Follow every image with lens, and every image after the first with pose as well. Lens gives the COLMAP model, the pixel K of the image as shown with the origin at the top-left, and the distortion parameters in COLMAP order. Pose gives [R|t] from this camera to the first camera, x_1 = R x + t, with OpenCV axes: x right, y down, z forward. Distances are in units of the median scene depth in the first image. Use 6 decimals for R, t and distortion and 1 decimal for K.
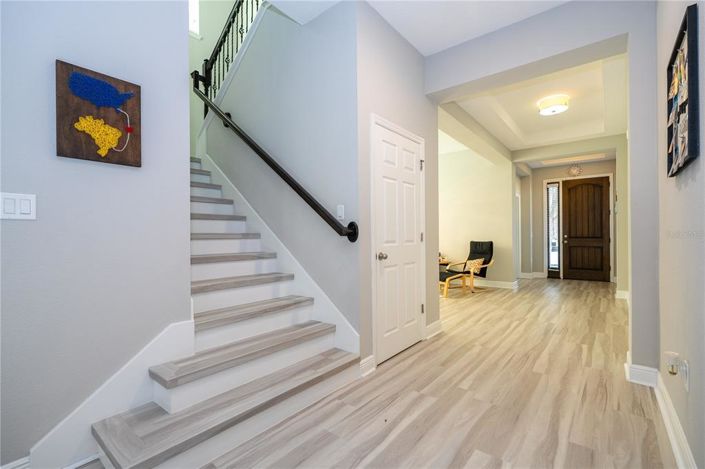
lens RADIAL K [[319.8, 0, 355.9], [0, 319.8, 234.4], [0, 0, 1]] dist [0.001275, 0.000766]
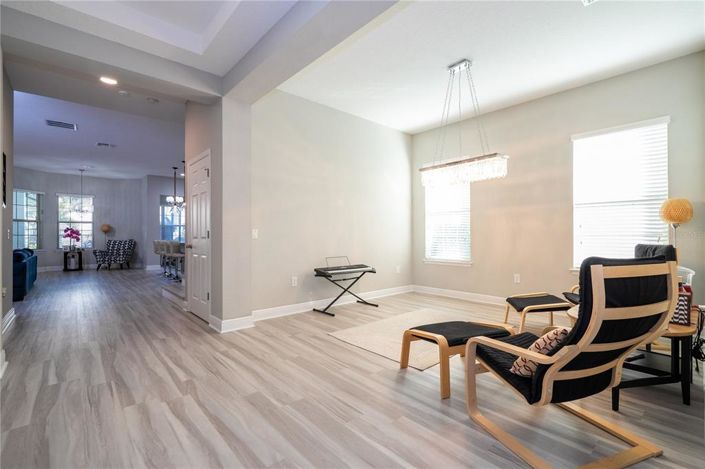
lens RADIAL K [[319.8, 0, 355.9], [0, 319.8, 234.4], [0, 0, 1]] dist [0.001275, 0.000766]
pose [[-0.169894, 0.003557, -0.985456, 1.284805], [0.006673, 0.999975, 0.002459, 0.009876], [0.985440, -0.006158, -0.169914, 1.763496]]
